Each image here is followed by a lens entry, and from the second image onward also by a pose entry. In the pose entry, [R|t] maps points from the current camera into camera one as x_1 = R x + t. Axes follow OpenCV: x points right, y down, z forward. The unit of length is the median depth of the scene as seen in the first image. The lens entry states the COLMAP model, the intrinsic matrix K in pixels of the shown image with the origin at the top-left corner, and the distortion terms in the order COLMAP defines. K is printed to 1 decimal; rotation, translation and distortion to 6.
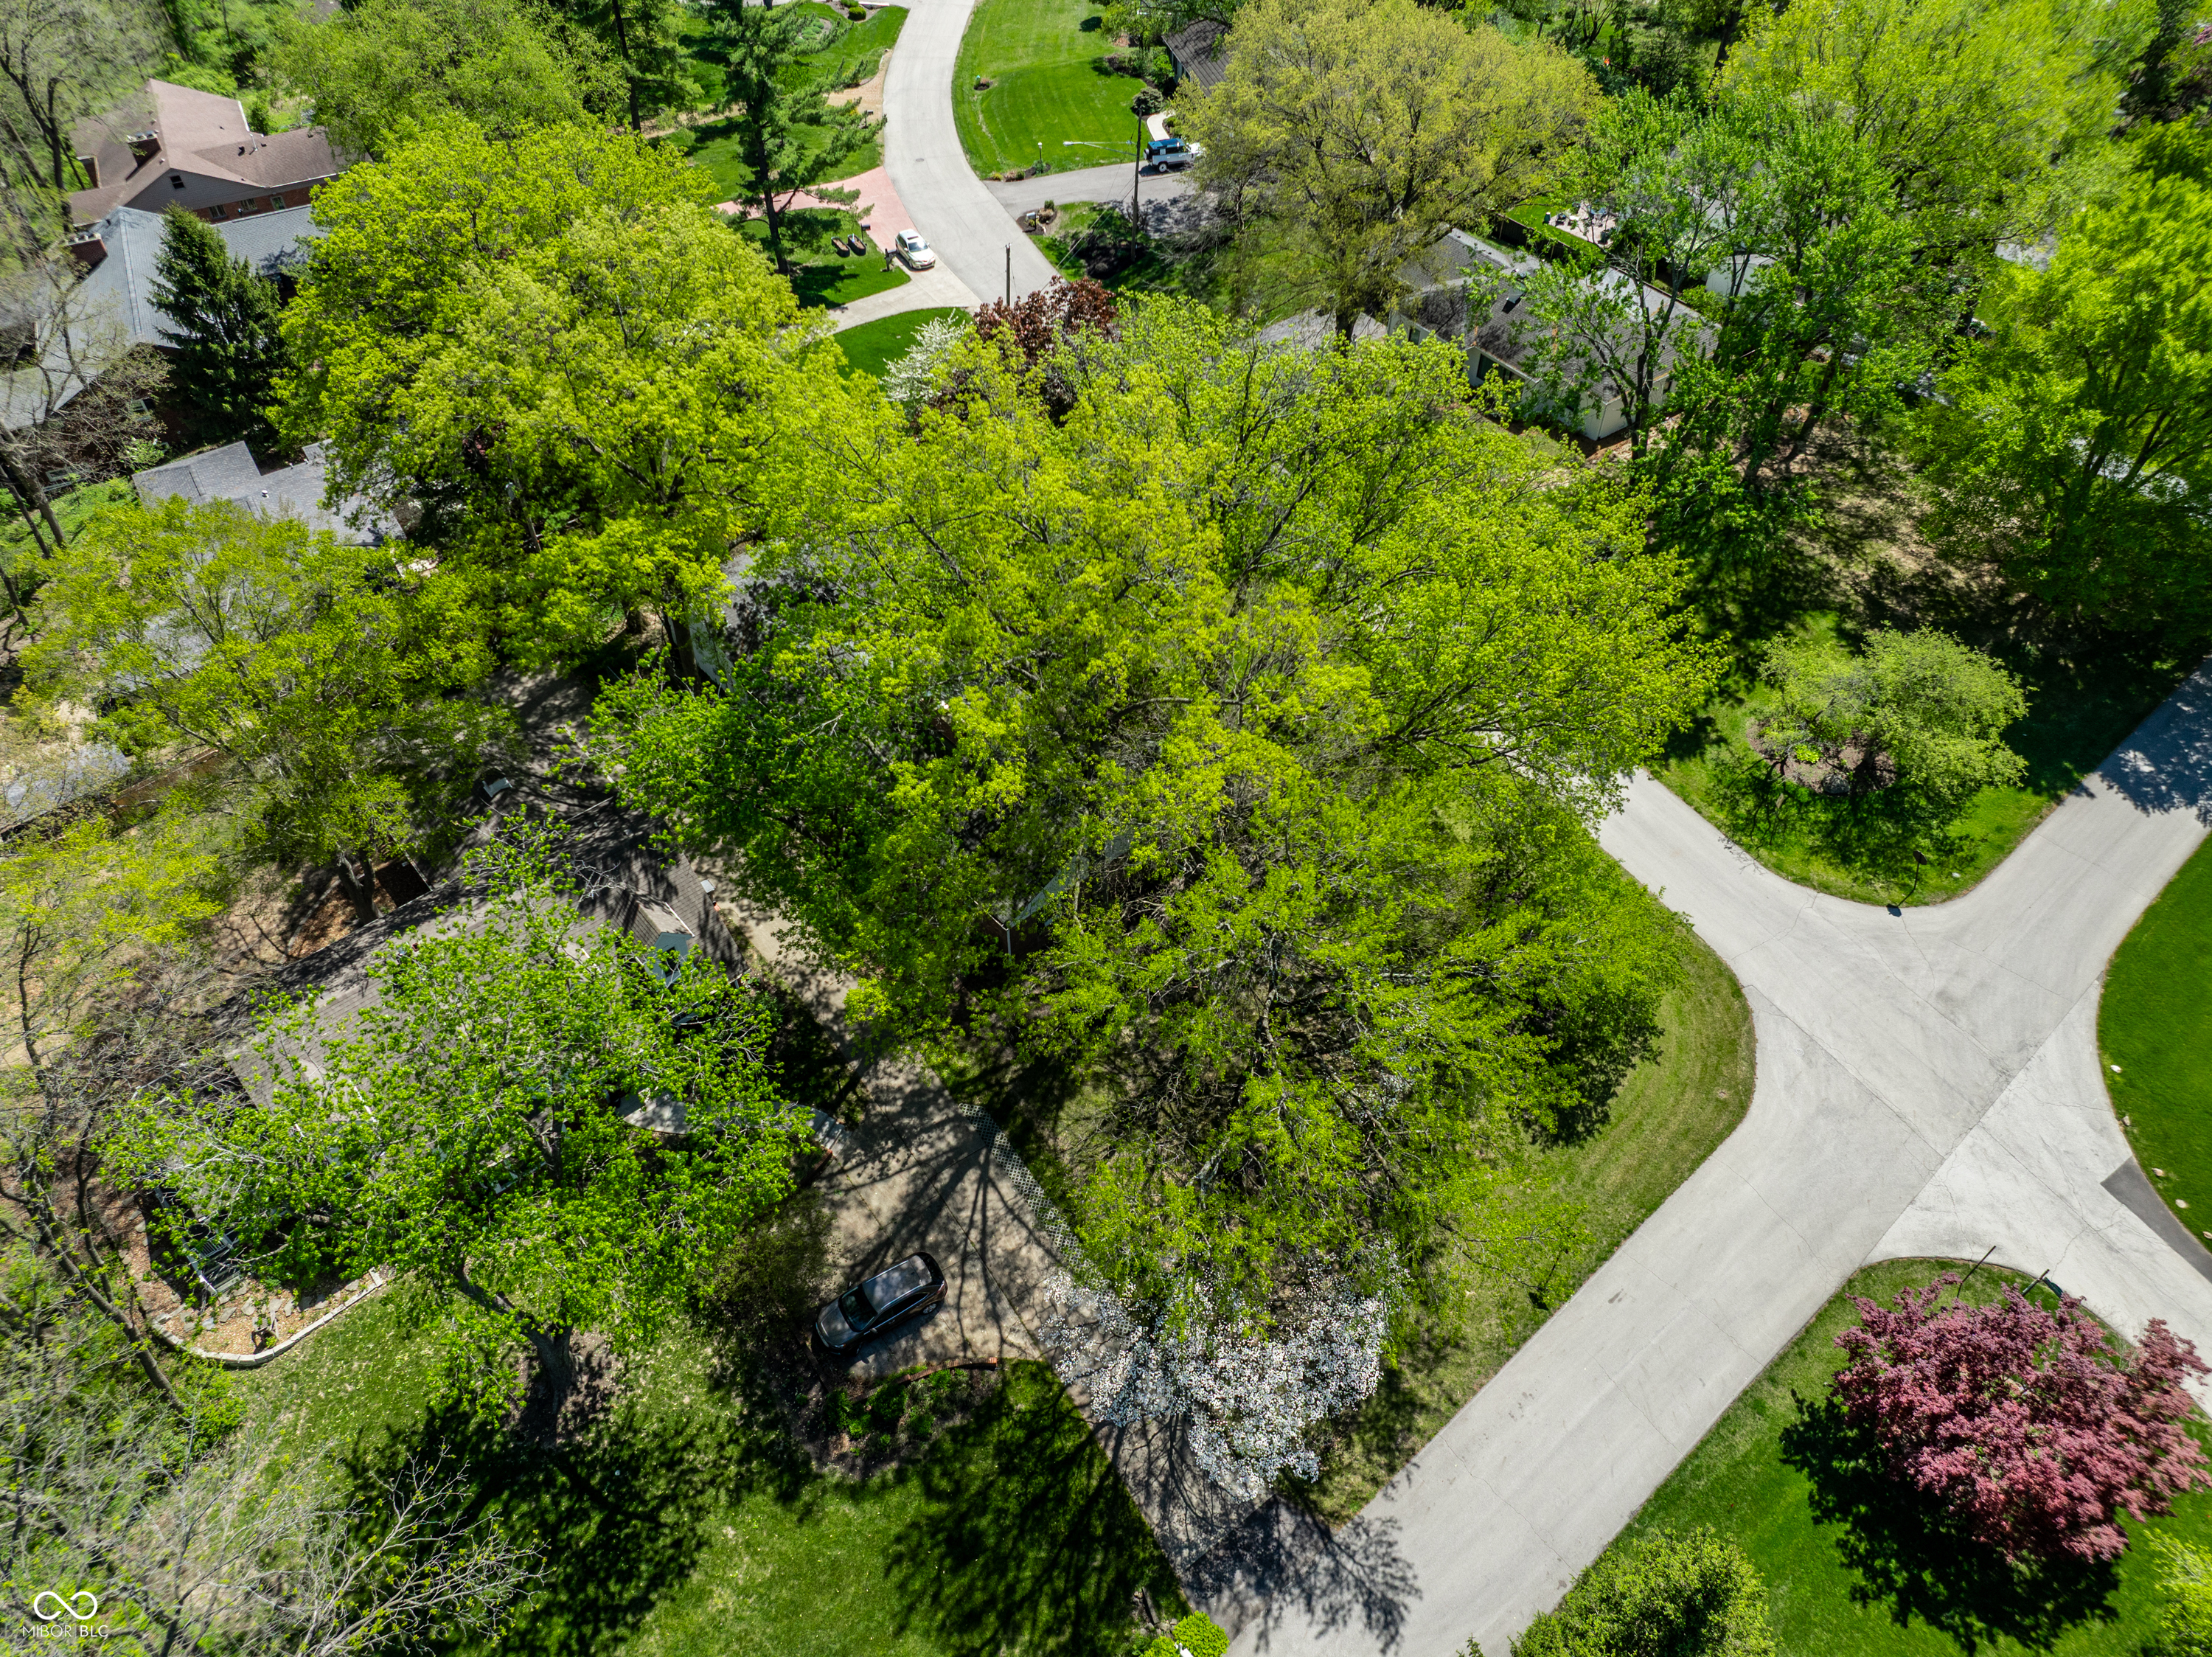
lens RADIAL K [[1556.0, 0, 1106.9], [0, 1556.0, 832.1], [0, 0, 1]] dist [-0.050704, 0.022429]
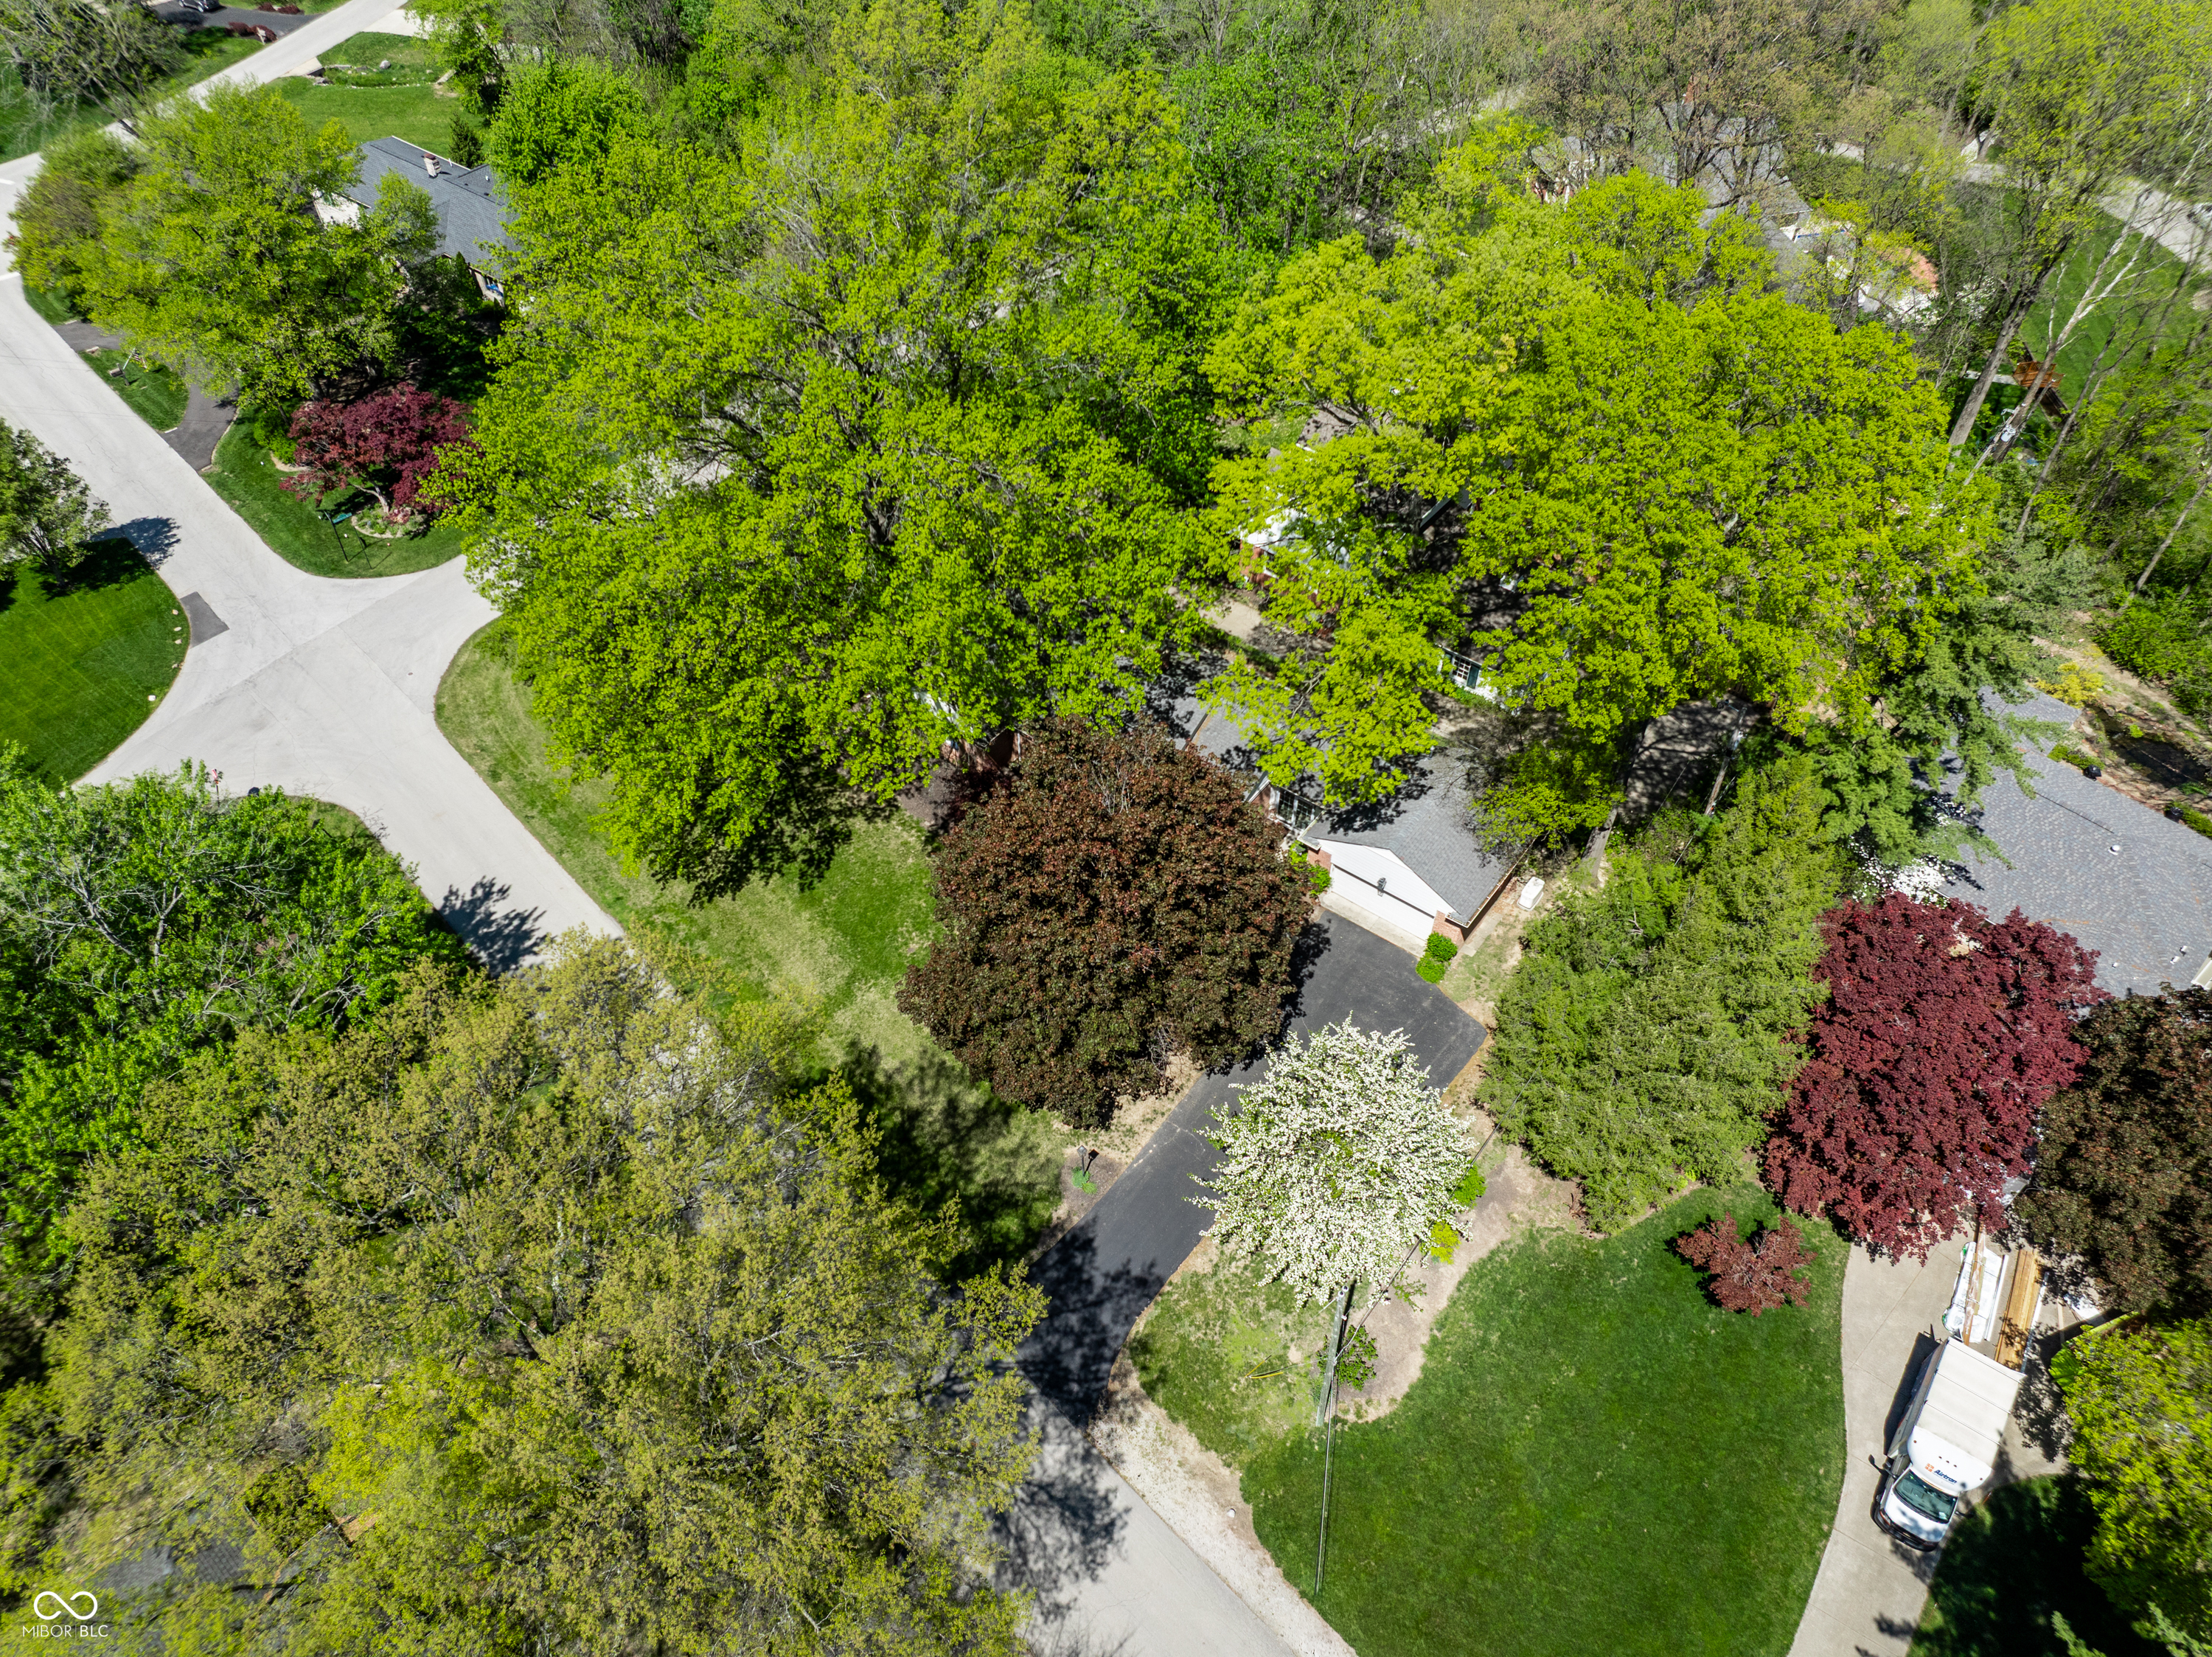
lens RADIAL K [[1556.0, 0, 1105.7], [0, 1556.0, 827.3], [0, 0, 1]] dist [-0.050704, 0.022429]
pose [[-0.979989, 0.145153, -0.136210, 0.086005], [-0.146382, -0.061819, 0.987295, -1.257031], [0.134888, 0.987476, 0.081830, 1.163981]]
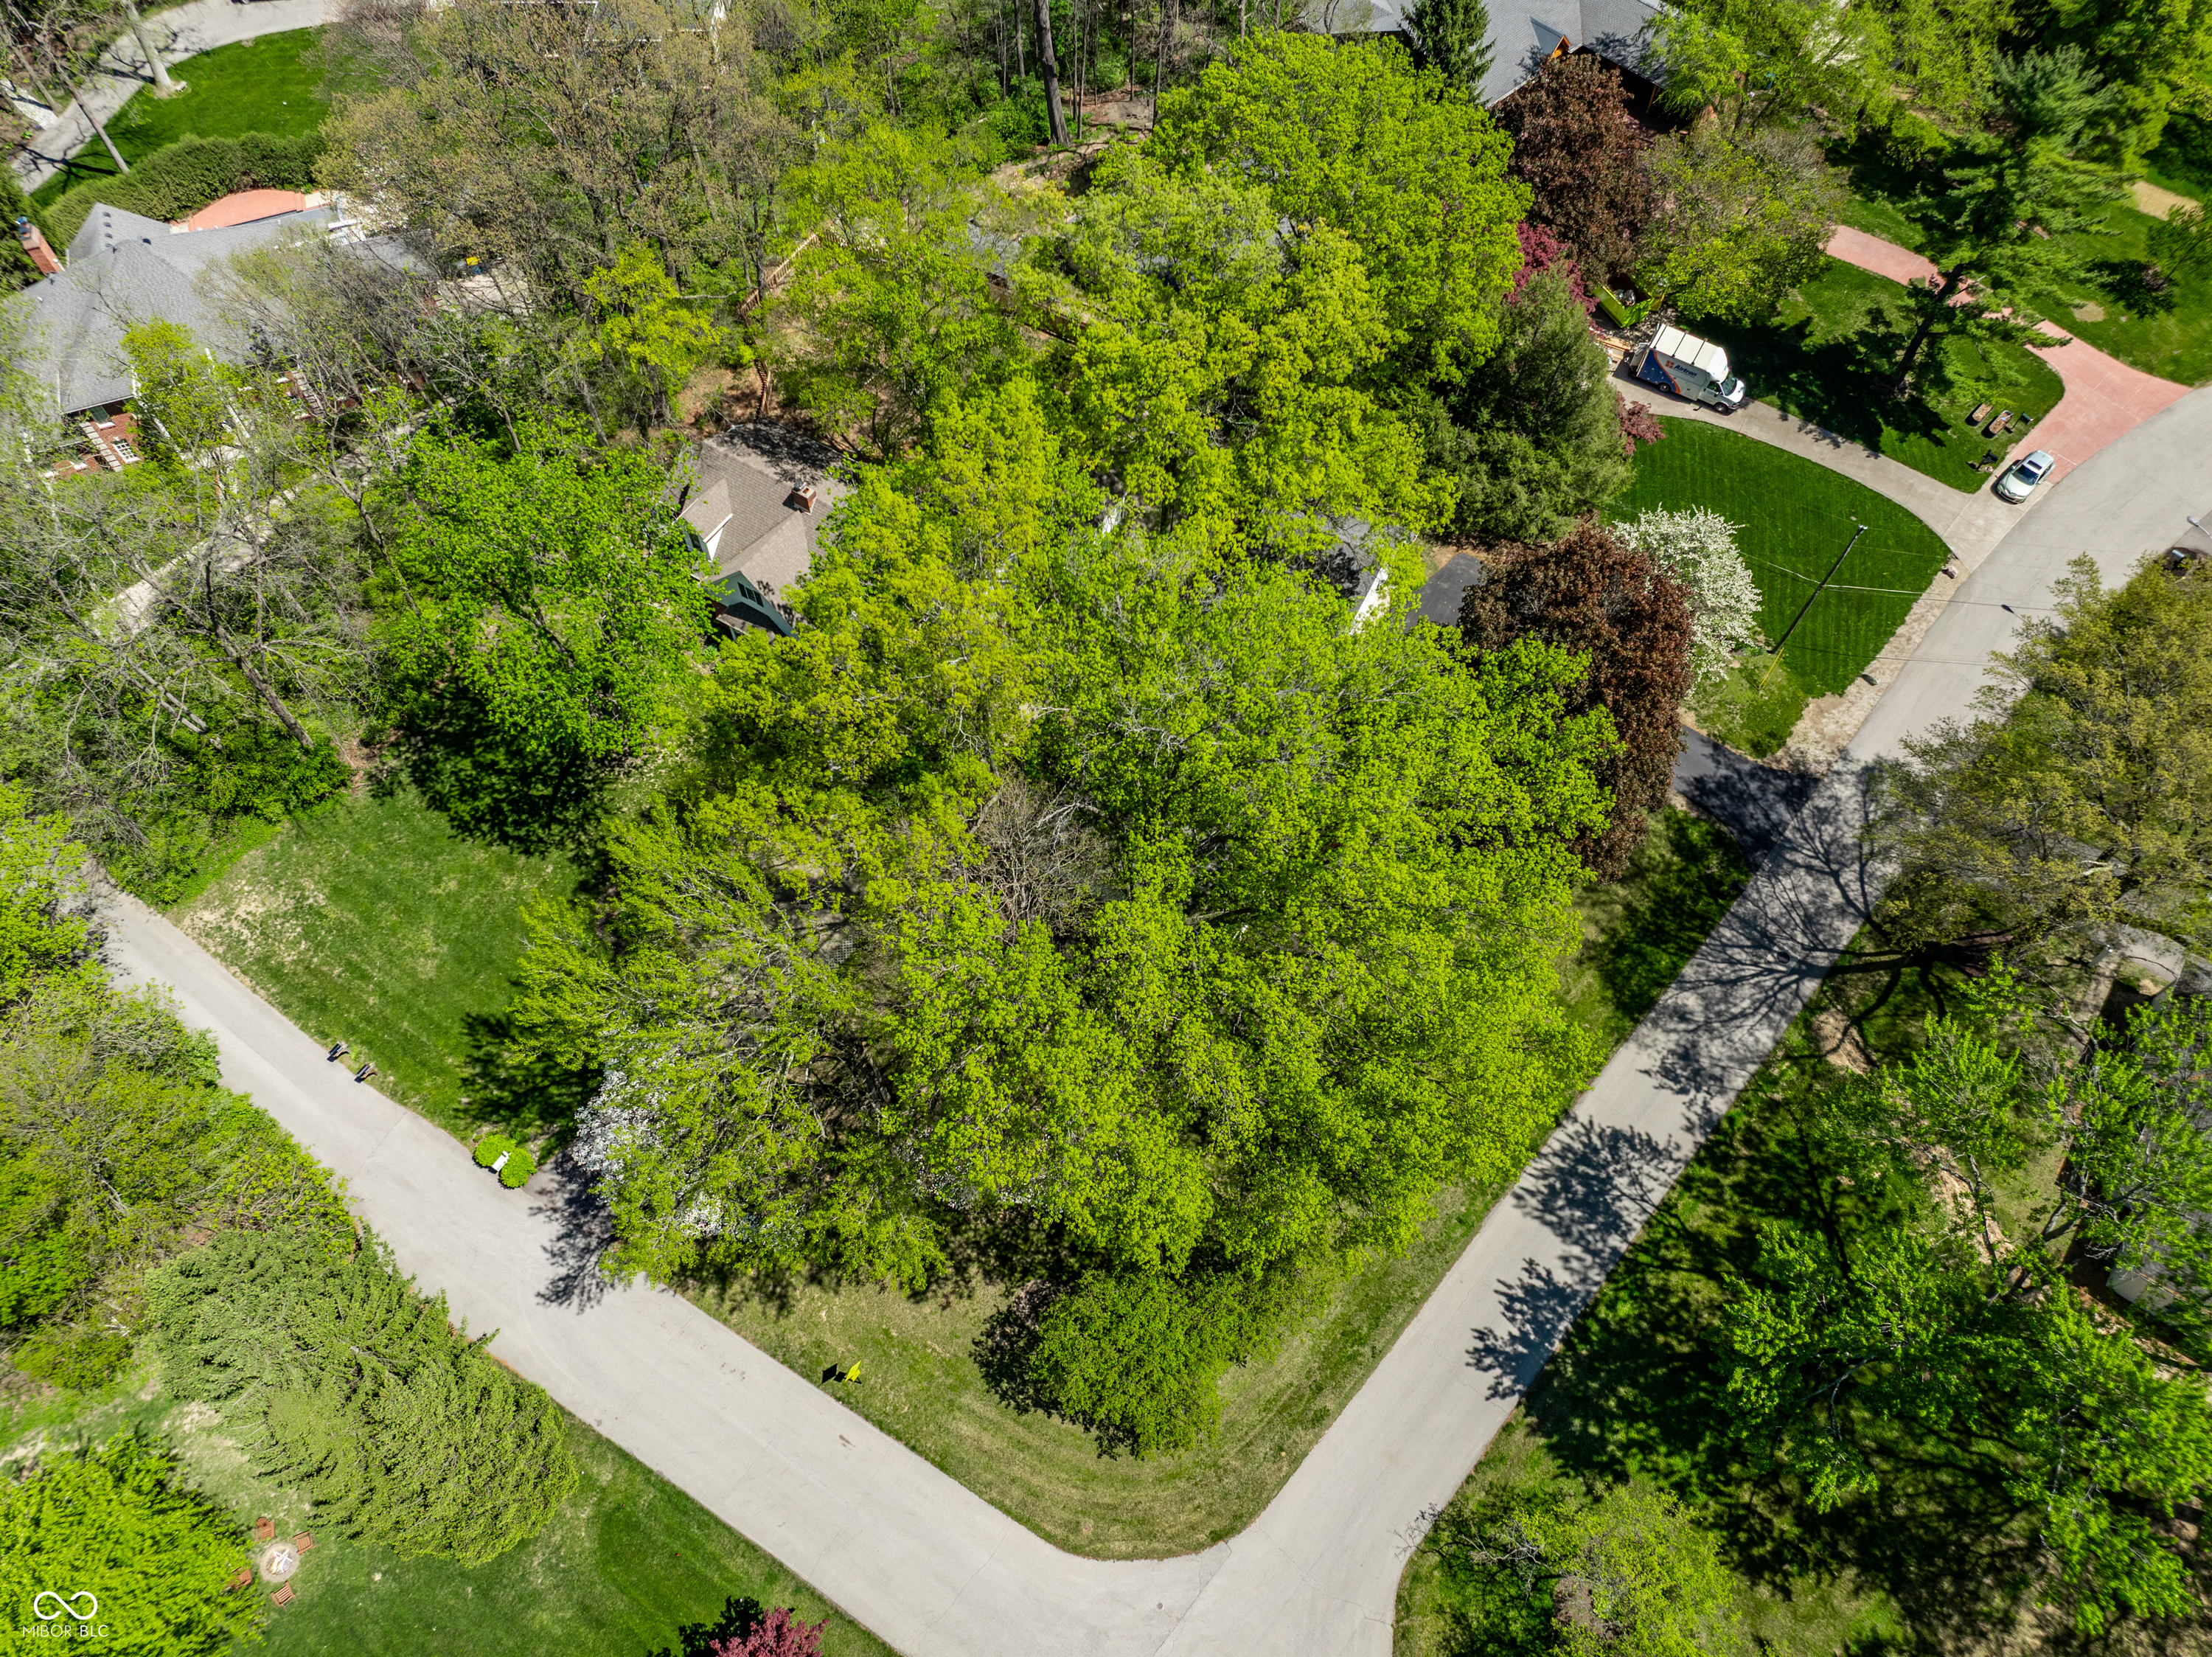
lens RADIAL K [[1556.0, 0, 1119.8], [0, 1556.0, 801.6], [0, 0, 1]] dist [-0.050704, 0.022429]
pose [[0.296702, 0.812680, -0.501516, 0.544518], [-0.703958, 0.540994, 0.460183, -0.582596], [0.645299, 0.216509, 0.732607, 0.186097]]
